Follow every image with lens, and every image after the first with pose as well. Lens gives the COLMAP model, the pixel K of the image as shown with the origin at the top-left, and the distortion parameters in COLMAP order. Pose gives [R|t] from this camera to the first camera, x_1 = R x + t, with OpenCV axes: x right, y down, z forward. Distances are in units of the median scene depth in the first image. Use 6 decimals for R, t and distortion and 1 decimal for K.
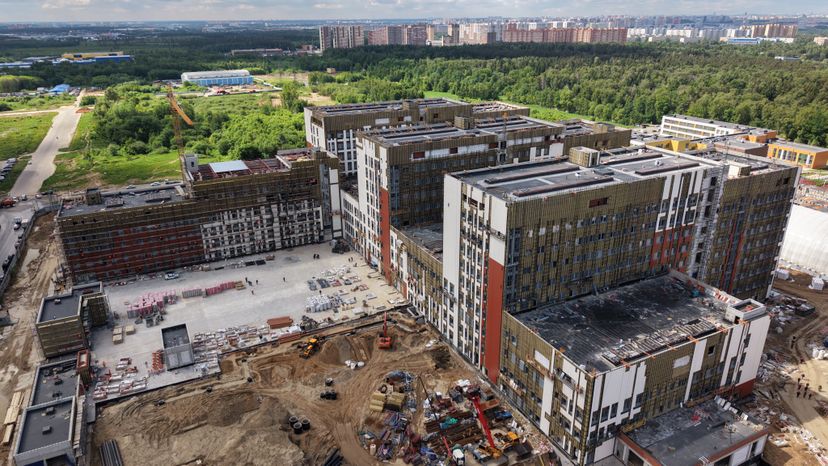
lens RADIAL K [[553.8, 0, 413.4], [0, 553.8, 237.2], [0, 0, 1]] dist [0.017237, -0.002032]
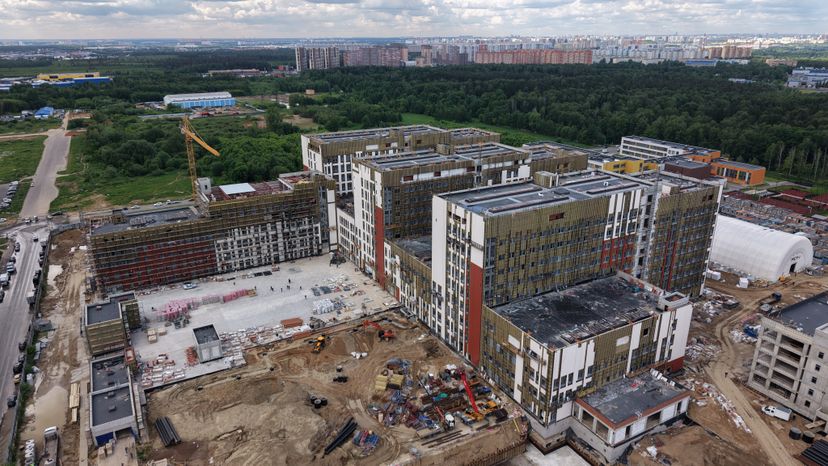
lens RADIAL K [[553.8, 0, 414.5], [0, 553.8, 230.6], [0, 0, 1]] dist [0.017237, -0.002032]
pose [[0.998848, -0.012642, 0.046295, -0.034177], [0.014532, 0.999065, -0.040712, 0.011164], [-0.045737, 0.041337, 0.998098, -0.177529]]
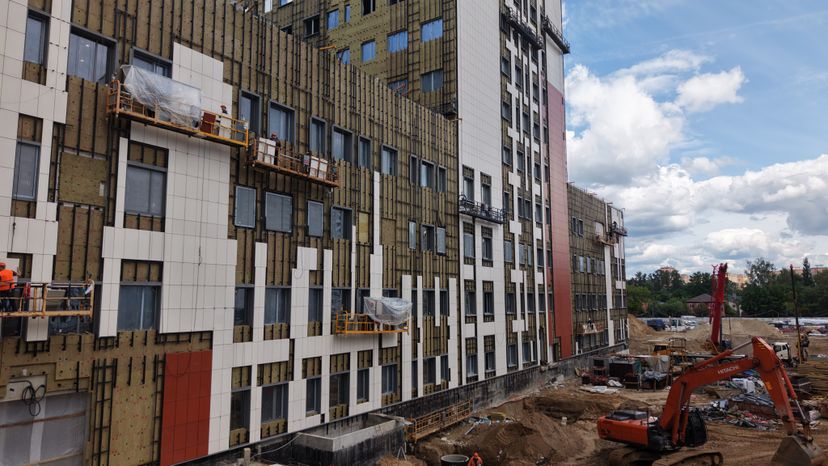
lens RADIAL K [[553.8, 0, 414.7], [0, 553.8, 235.0], [0, 0, 1]] dist [0.017237, -0.002032]
pose [[-0.513594, 0.108958, 0.851087, -0.164054], [0.318121, 0.945392, 0.070941, 0.070326], [-0.796882, 0.307184, -0.520209, 1.055770]]
